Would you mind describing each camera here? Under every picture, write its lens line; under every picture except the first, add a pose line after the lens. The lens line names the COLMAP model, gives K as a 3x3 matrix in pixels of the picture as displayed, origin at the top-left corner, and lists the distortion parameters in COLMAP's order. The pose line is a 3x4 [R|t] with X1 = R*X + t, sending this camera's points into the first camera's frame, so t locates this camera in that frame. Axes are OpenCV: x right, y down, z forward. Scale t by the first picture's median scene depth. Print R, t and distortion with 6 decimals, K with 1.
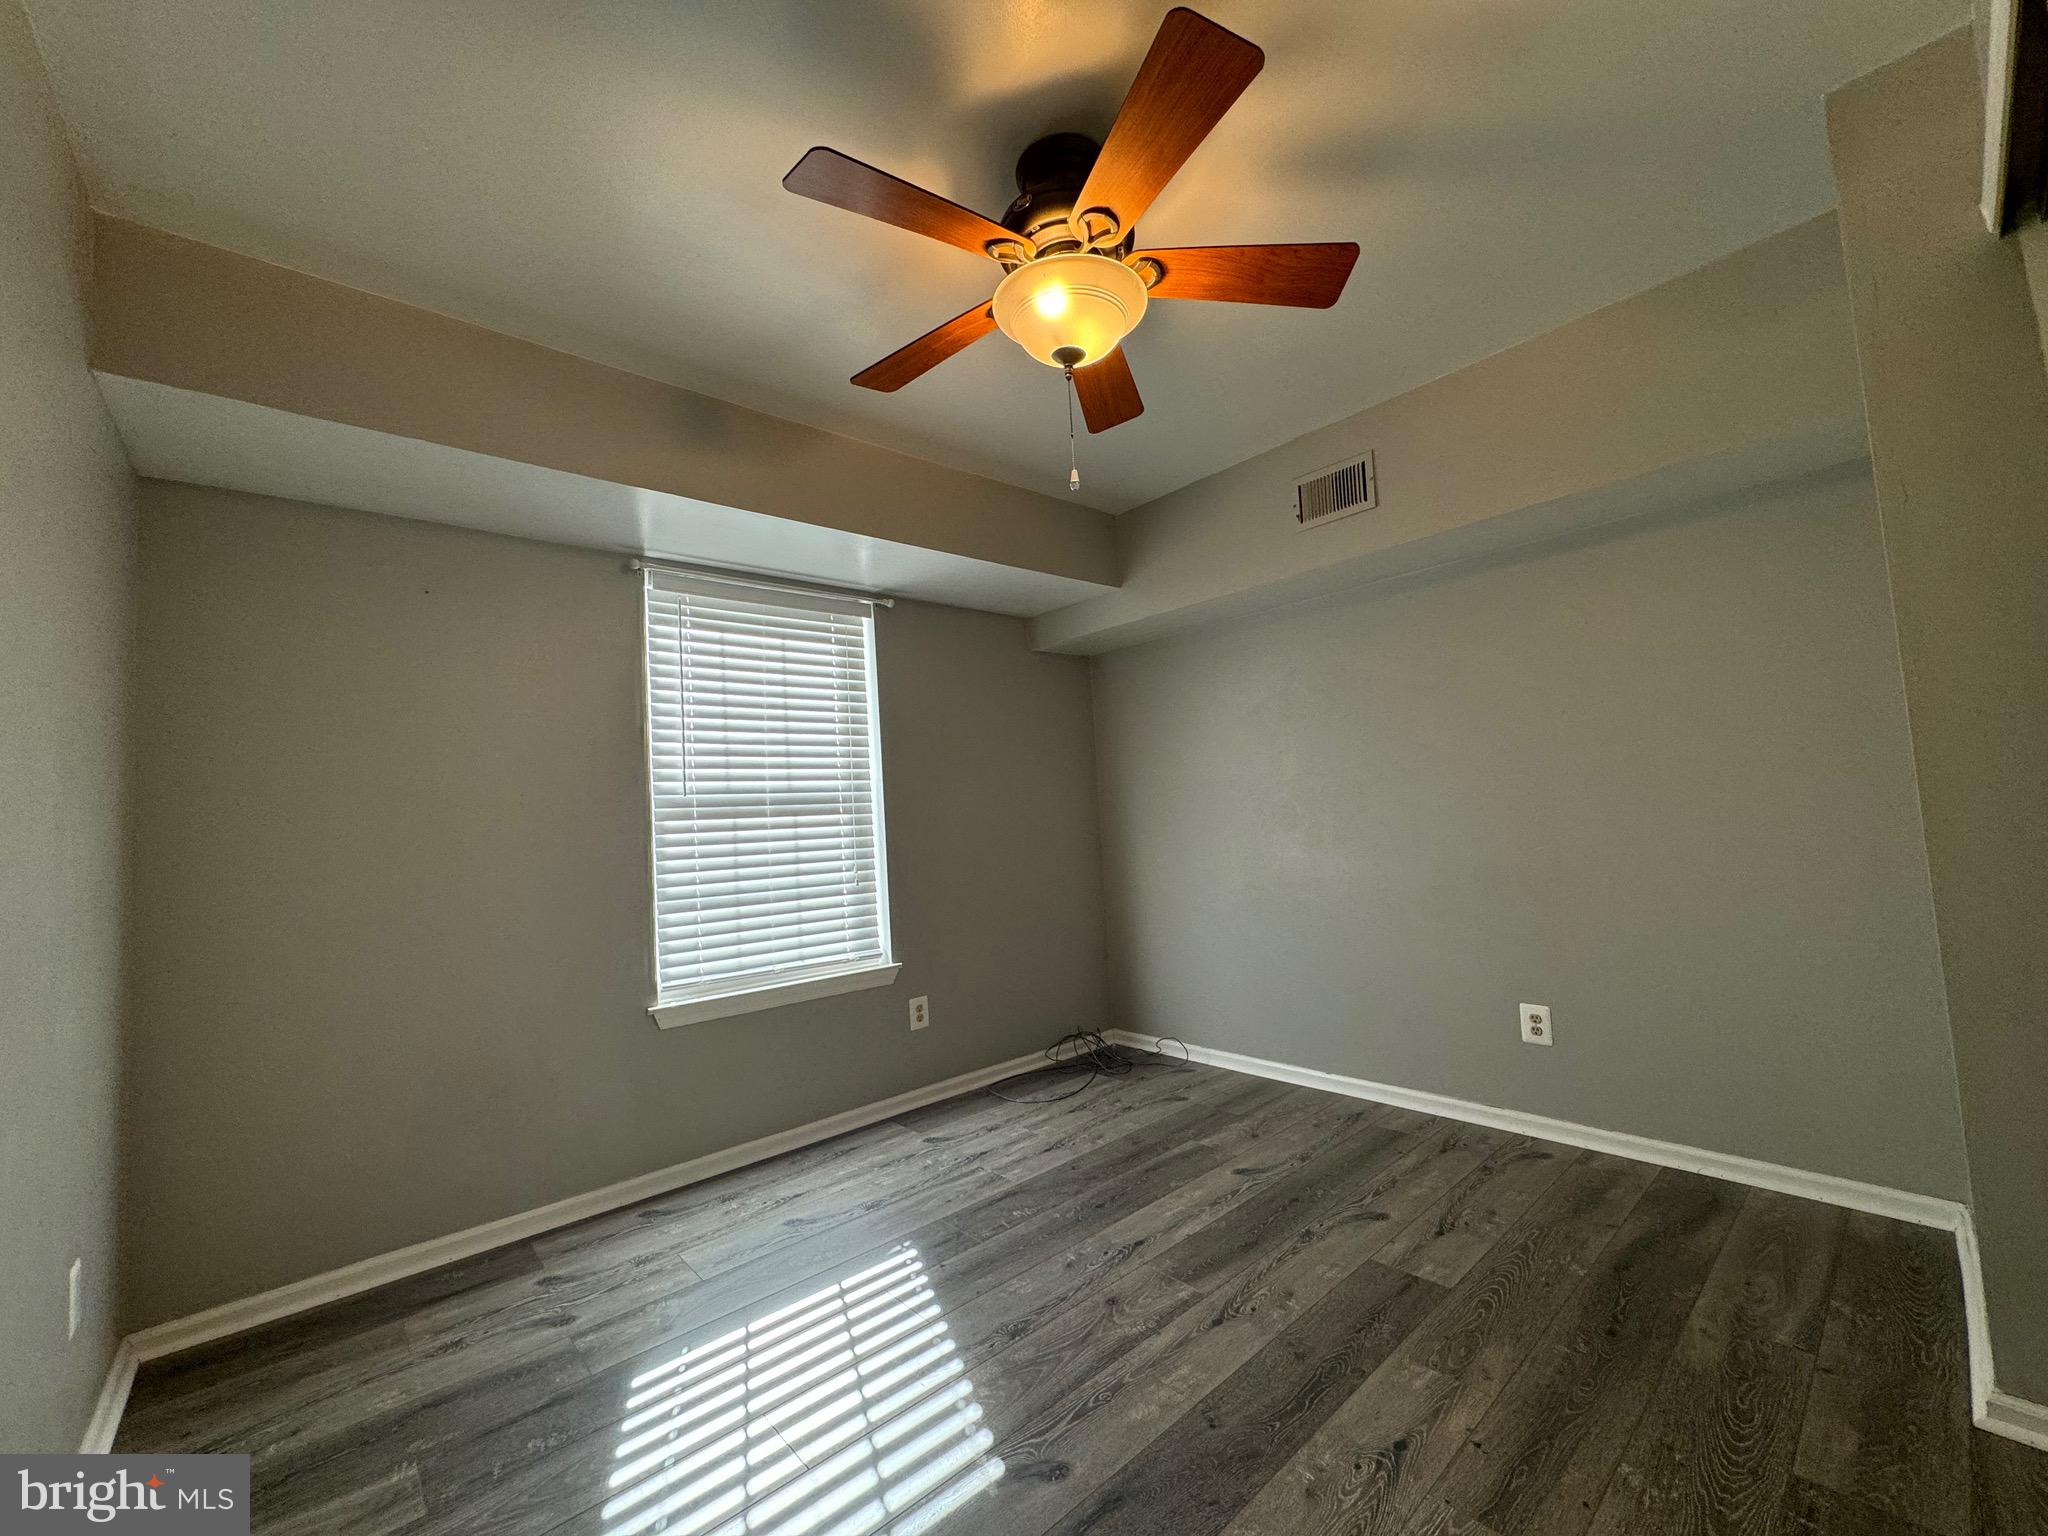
lens RADIAL K [[813.0, 0, 1024.0], [0, 813.0, 768.0], [0, 0, 1]] dist [-0.013048, 0.004326]
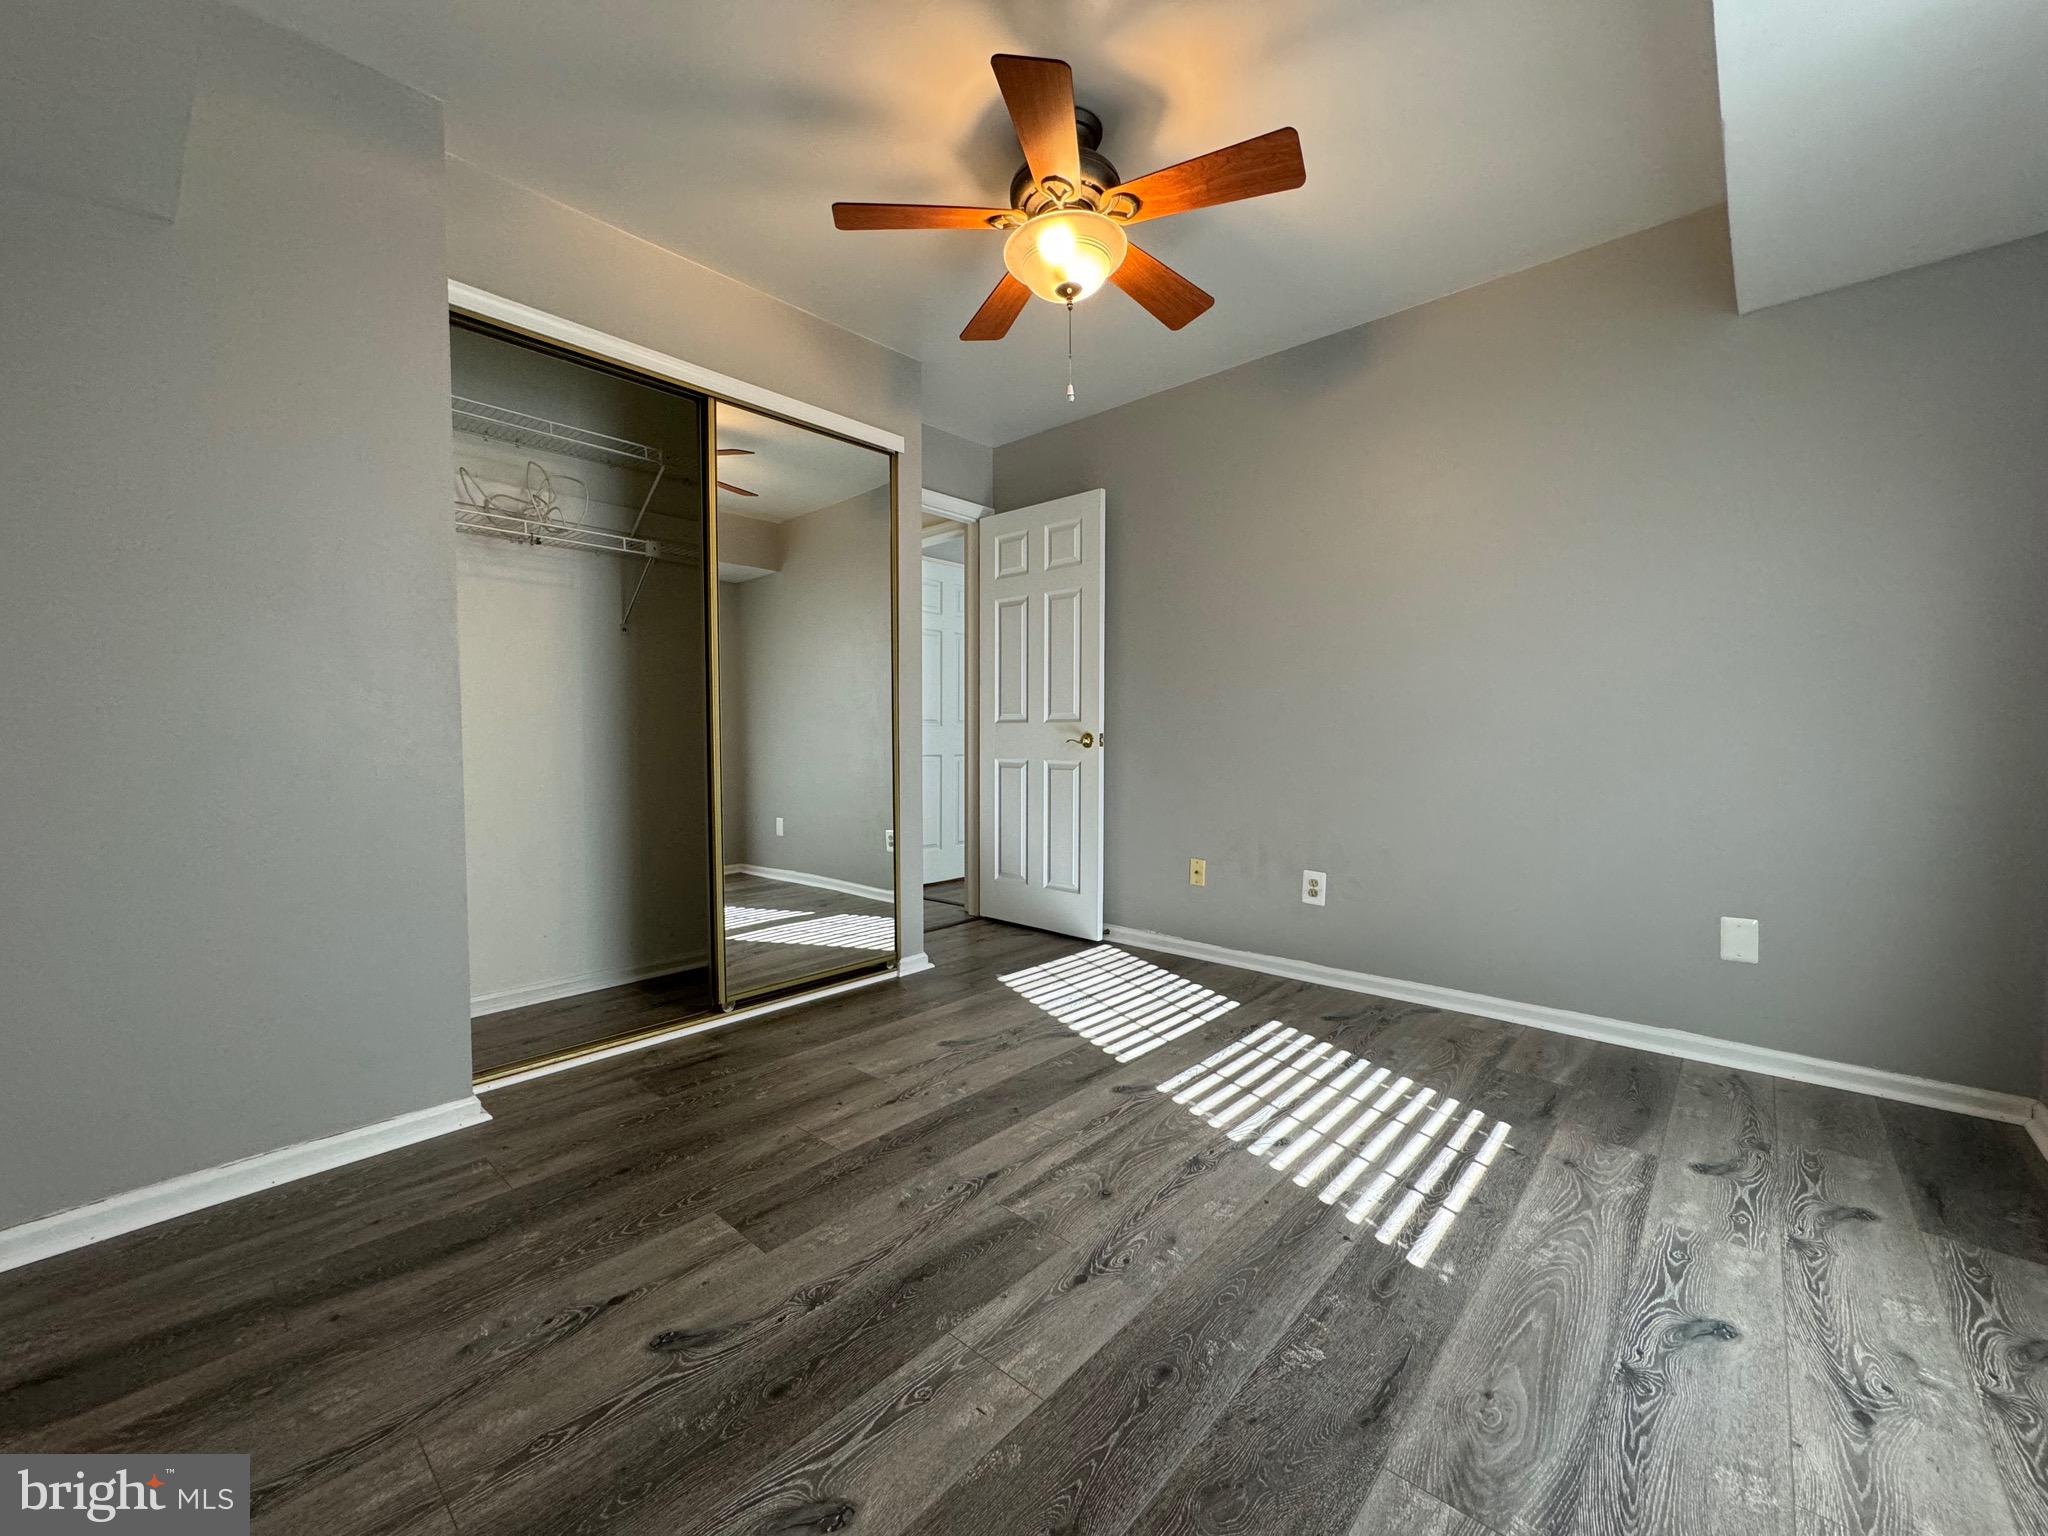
lens RADIAL K [[813.0, 0, 1024.0], [0, 813.0, 768.0], [0, 0, 1]] dist [-0.013048, 0.004326]
pose [[-0.991322, 0.065301, -0.114088, 0.265562], [0.067367, 0.997625, -0.014351, 0.204800], [0.112880, -0.021912, -0.993367, 1.867530]]
